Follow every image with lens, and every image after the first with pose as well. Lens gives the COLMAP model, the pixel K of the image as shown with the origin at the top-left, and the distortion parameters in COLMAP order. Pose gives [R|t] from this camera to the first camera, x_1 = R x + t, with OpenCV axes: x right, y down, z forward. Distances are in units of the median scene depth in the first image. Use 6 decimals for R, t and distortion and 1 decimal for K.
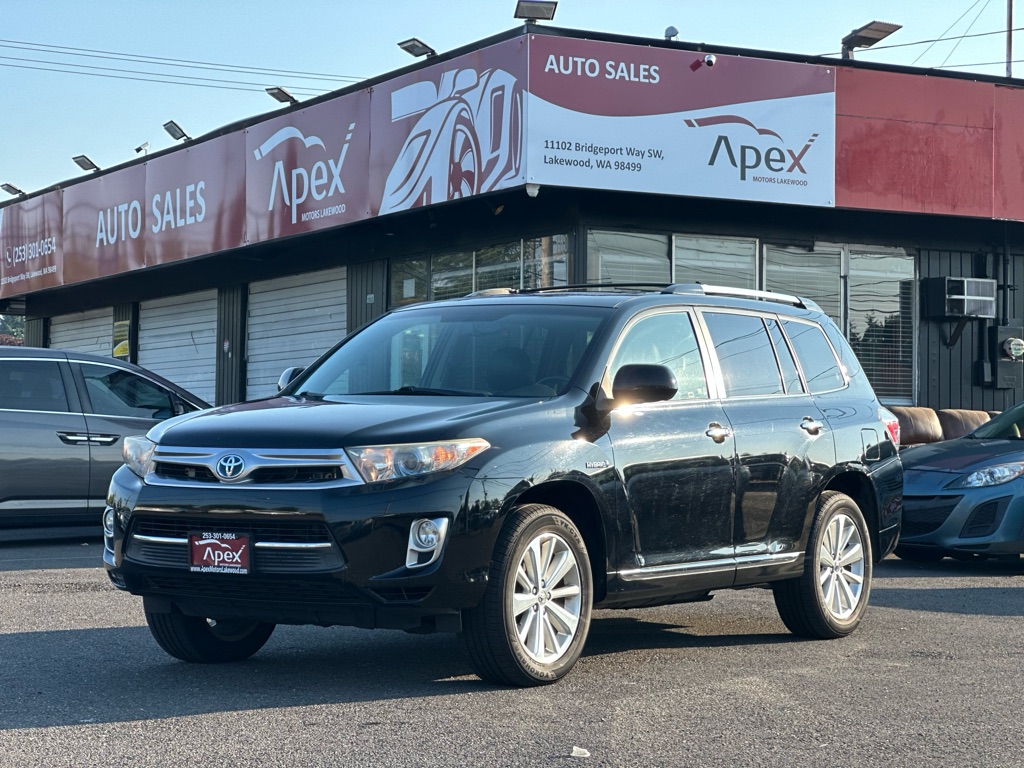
lens RADIAL K [[2239.4, 0, 516.8], [0, 2239.4, 363.9], [0, 0, 1]] dist [-0.109038, 4.642973]
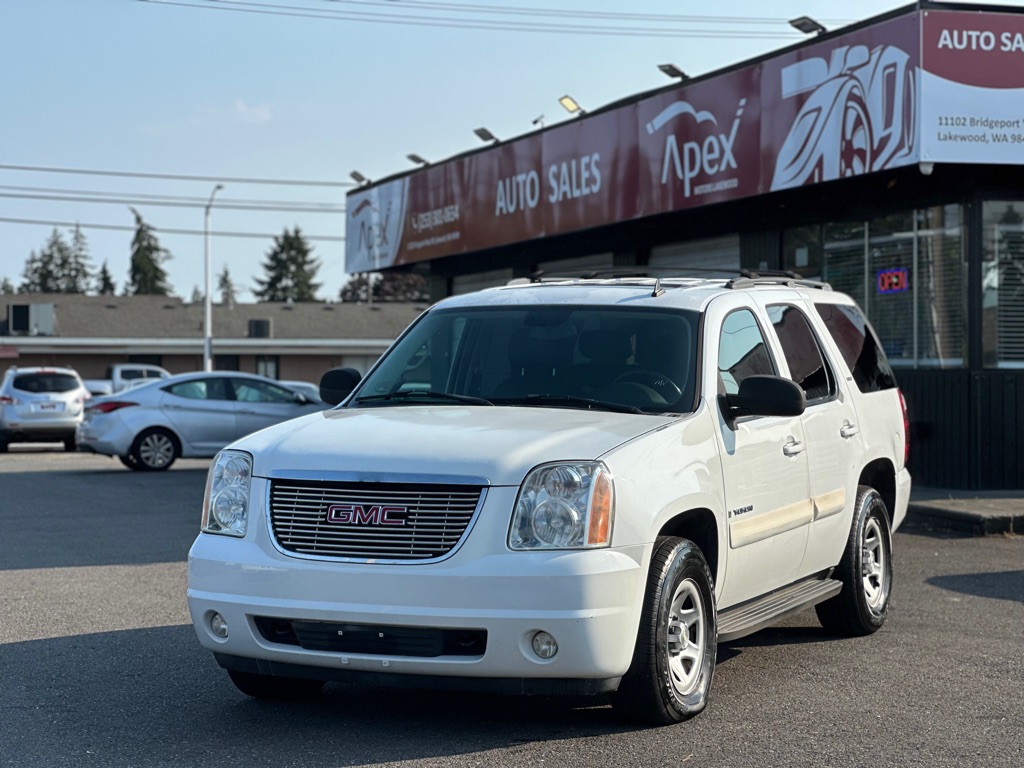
lens RADIAL K [[2239.4, 0, 516.8], [0, 2239.4, 363.9], [0, 0, 1]] dist [-0.109038, 4.642973]
pose [[0.985079, -0.013472, -0.171577, -0.001888], [0.019566, 0.999234, 0.033880, -0.025061], [0.170989, -0.036731, 0.984588, -0.026385]]
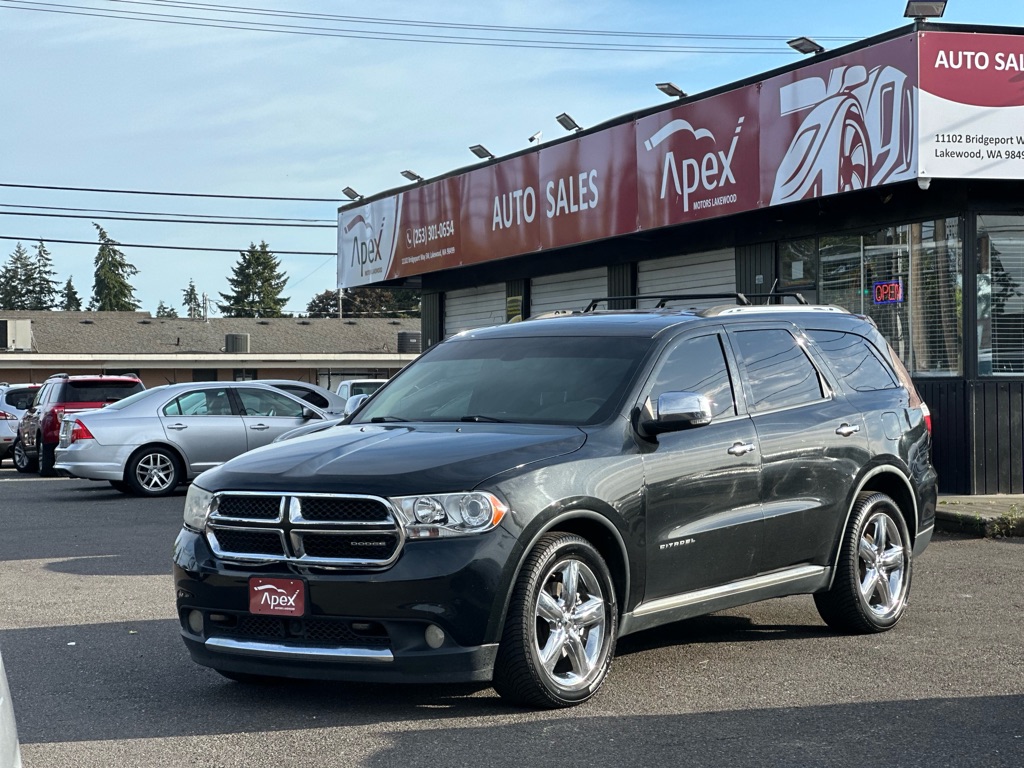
lens RADIAL K [[2243.3, 0, 526.2], [0, 2243.3, 382.1], [0, 0, 1]] dist [-0.189201, 6.029112]
pose [[0.988260, -0.019176, -0.151576, -0.017488], [0.024950, 0.999030, 0.036288, -0.025441], [0.150733, -0.039644, 0.987779, -0.060746]]
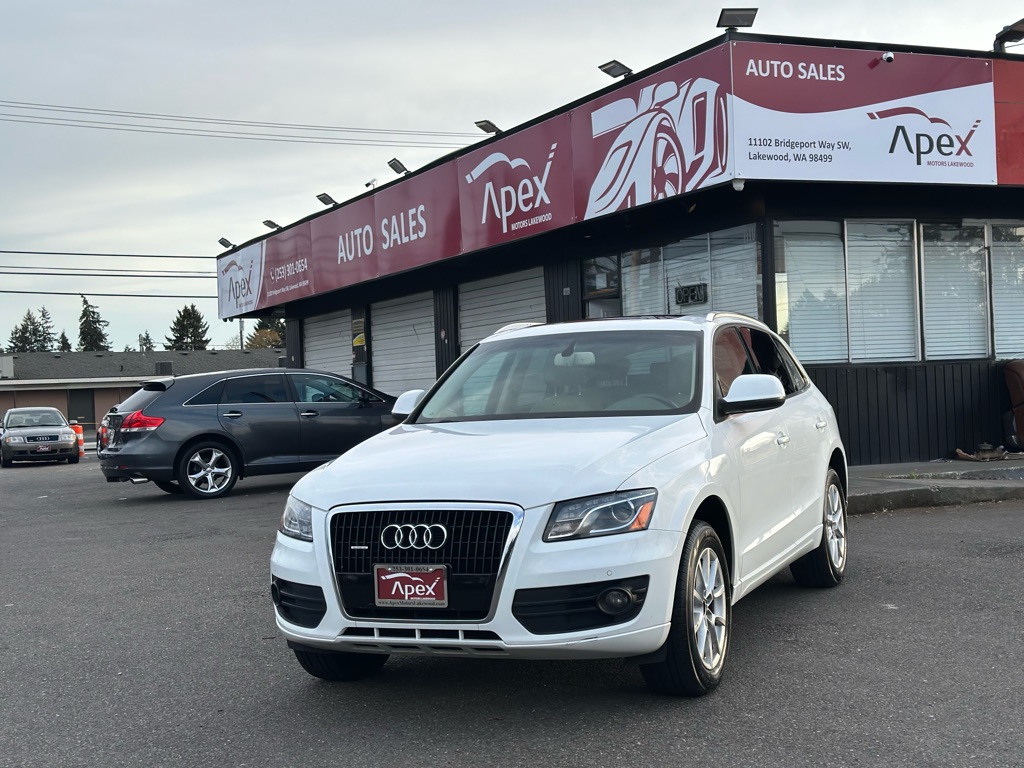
lens RADIAL K [[1374.6, 0, 510.9], [0, 1374.6, 403.7], [0, 0, 1]] dist [0.174198, -0.371539]
pose [[0.997429, -0.052175, -0.049116, -0.071673], [0.054756, 0.997105, 0.052755, -0.010527], [0.046221, -0.055309, 0.997399, 0.276432]]
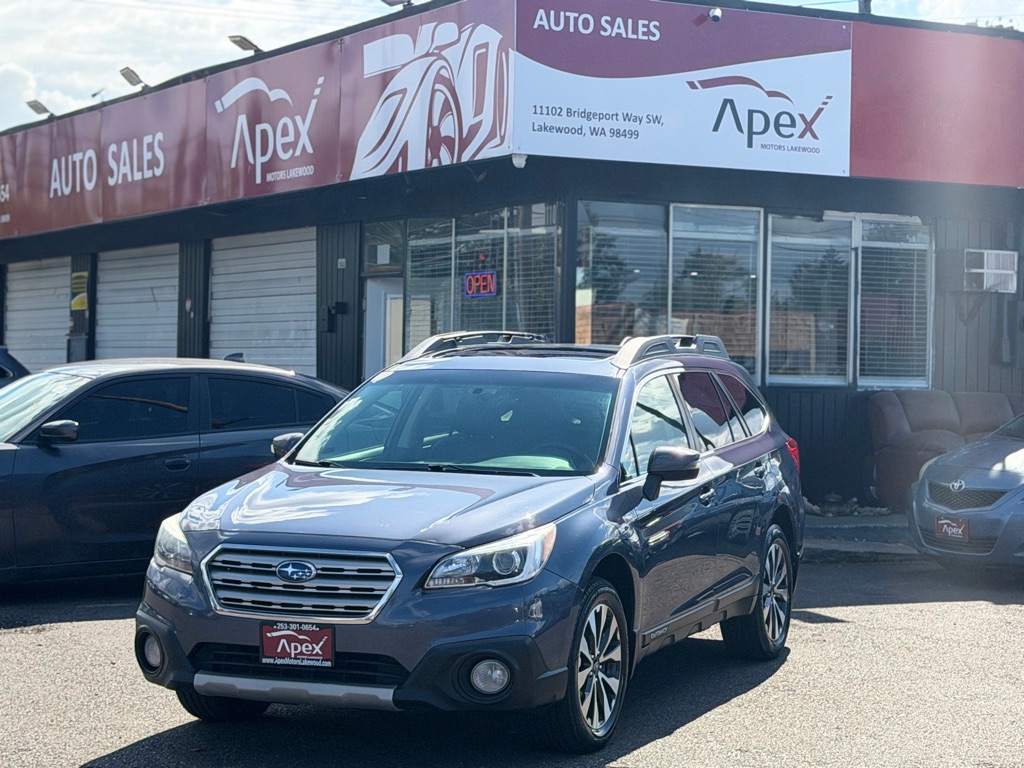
lens RADIAL K [[2185.3, 0, 510.0], [0, 2185.3, 384.0], [0, 0, 1]] dist [0.103212, 0.367239]
pose [[0.999940, 0.005206, 0.009635, -0.004325], [-0.005684, 0.998719, 0.050289, -0.029224], [-0.009361, -0.050341, 0.998688, 0.102251]]
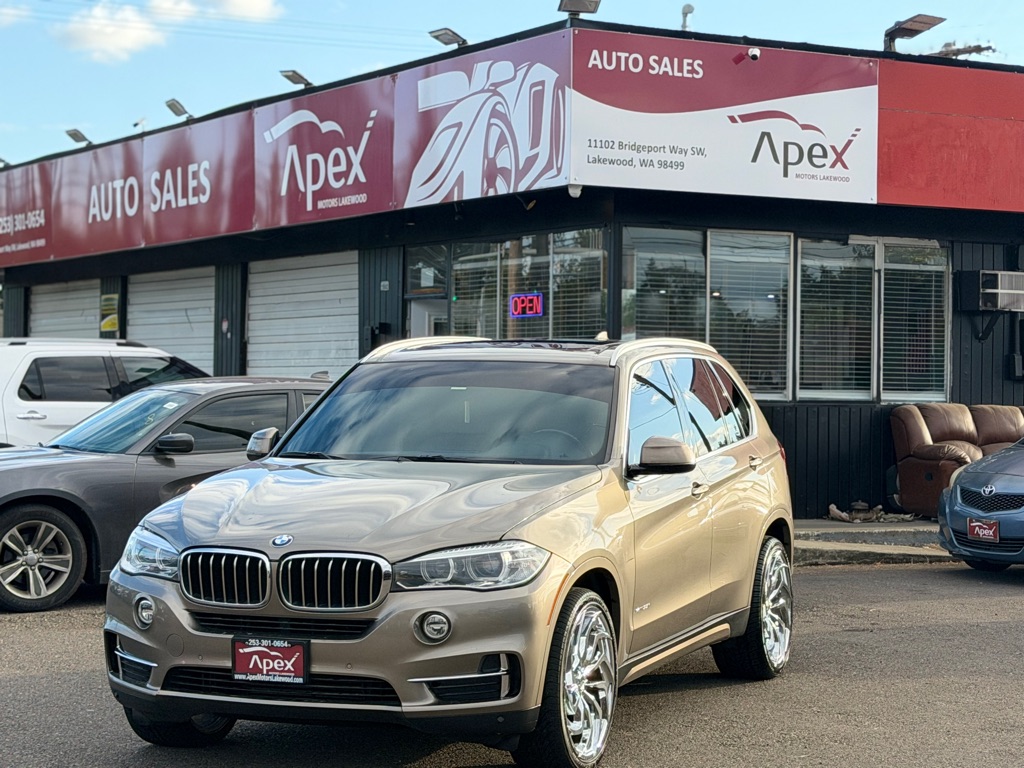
lens RADIAL K [[2231.5, 0, 511.8], [0, 2231.5, 385.2], [0, 0, 1]] dist [0.135262, 0.089294]
pose [[0.999525, 0.001060, 0.030788, -0.046116], [-0.002340, 0.999133, 0.041557, -0.030625], [-0.030717, -0.041610, 0.998662, 0.025617]]
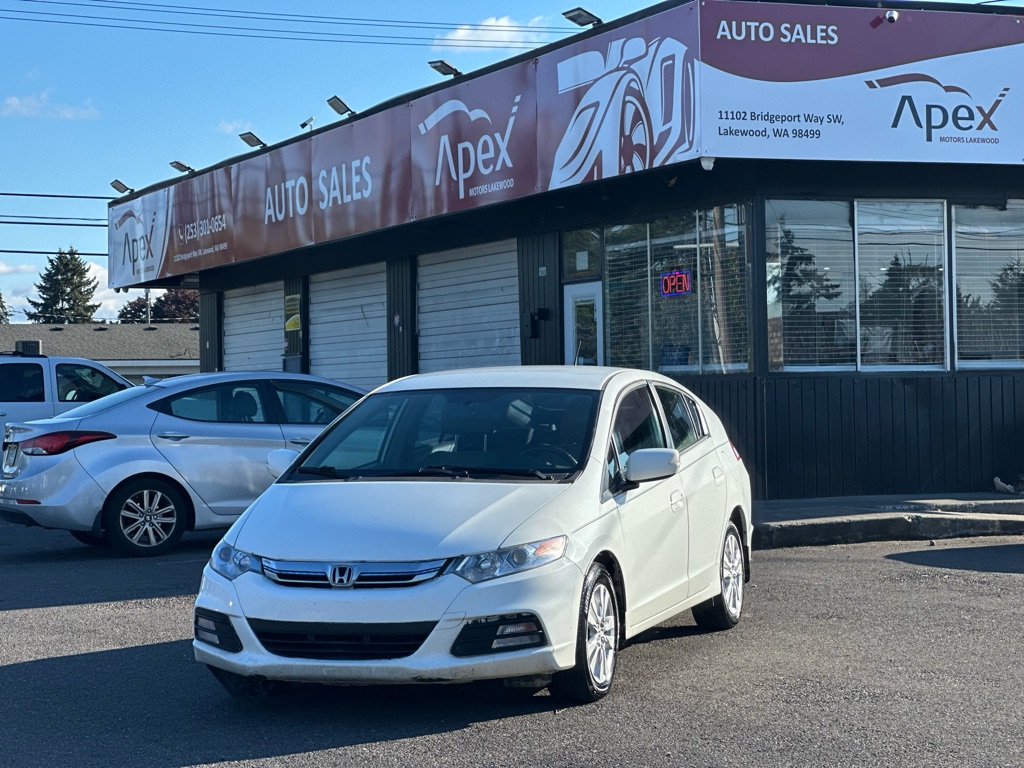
lens RADIAL K [[2235.6, 0, 513.4], [0, 2235.6, 365.7], [0, 0, 1]] dist [-0.039511, 3.415518]
pose [[0.996459, -0.030925, -0.078188, -0.003284], [0.033272, 0.999029, 0.028890, -0.019478], [0.077219, -0.031389, 0.996520, 0.029523]]
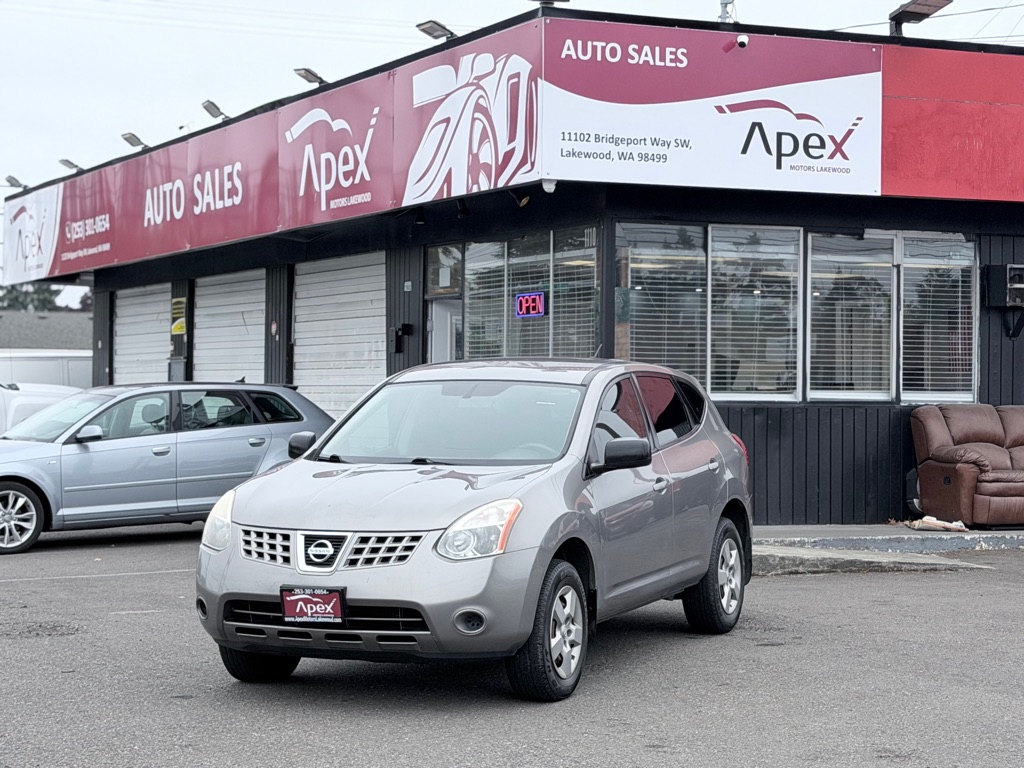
lens RADIAL K [[2202.9, 0, 513.1], [0, 2202.9, 390.0], [0, 0, 1]] dist [0.143298, -0.041182]
pose [[0.997929, -0.003067, -0.064253, 0.047284], [0.005834, 0.999061, 0.042924, -0.028989], [0.064061, -0.043210, 0.997010, 0.064899]]
